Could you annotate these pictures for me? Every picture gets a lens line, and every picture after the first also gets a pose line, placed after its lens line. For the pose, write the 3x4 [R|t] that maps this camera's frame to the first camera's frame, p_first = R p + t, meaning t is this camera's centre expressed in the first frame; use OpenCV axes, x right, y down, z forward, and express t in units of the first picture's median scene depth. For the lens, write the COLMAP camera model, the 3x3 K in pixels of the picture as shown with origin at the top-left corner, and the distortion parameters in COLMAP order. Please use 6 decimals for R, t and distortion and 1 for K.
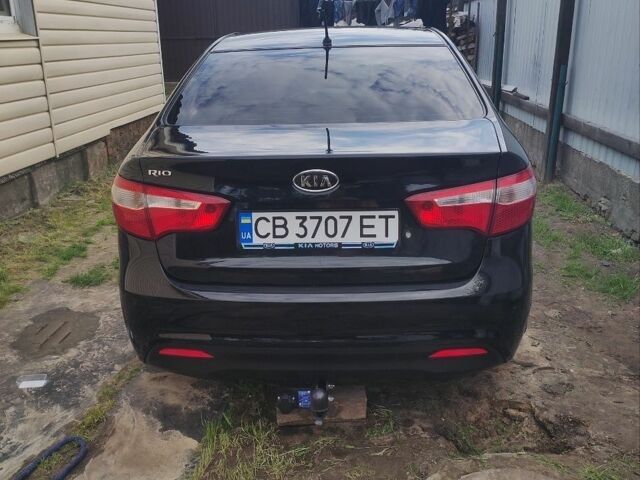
lens RADIAL K [[616.8, 0, 321.6], [0, 616.8, 241.4], [0, 0, 1]] dist [0.028661, 0.000000]
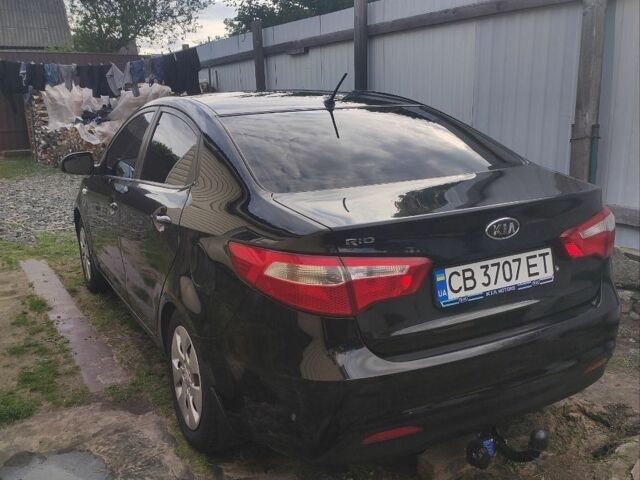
lens RADIAL K [[616.8, 0, 324.3], [0, 616.8, 240.3], [0, 0, 1]] dist [0.028661, 0.000000]
pose [[0.854718, -0.121876, 0.504583, -0.770113], [0.172024, 0.983622, -0.053812, -0.071972], [-0.489760, 0.132794, 0.861685, 0.241250]]
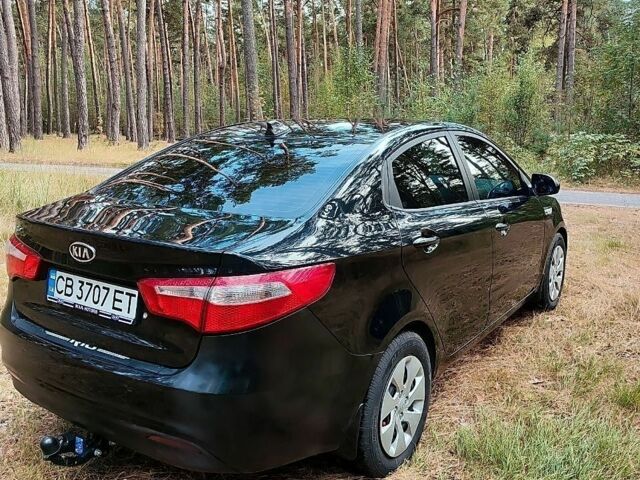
lens RADIAL K [[616.8, 0, 325.0], [0, 616.8, 238.5], [0, 0, 1]] dist [0.028661, 0.000000]
pose [[0.851539, 0.137819, -0.505852, 0.921457], [-0.195064, 0.978849, -0.061680, -0.134640], [0.486652, 0.151197, 0.860412, 0.218035]]
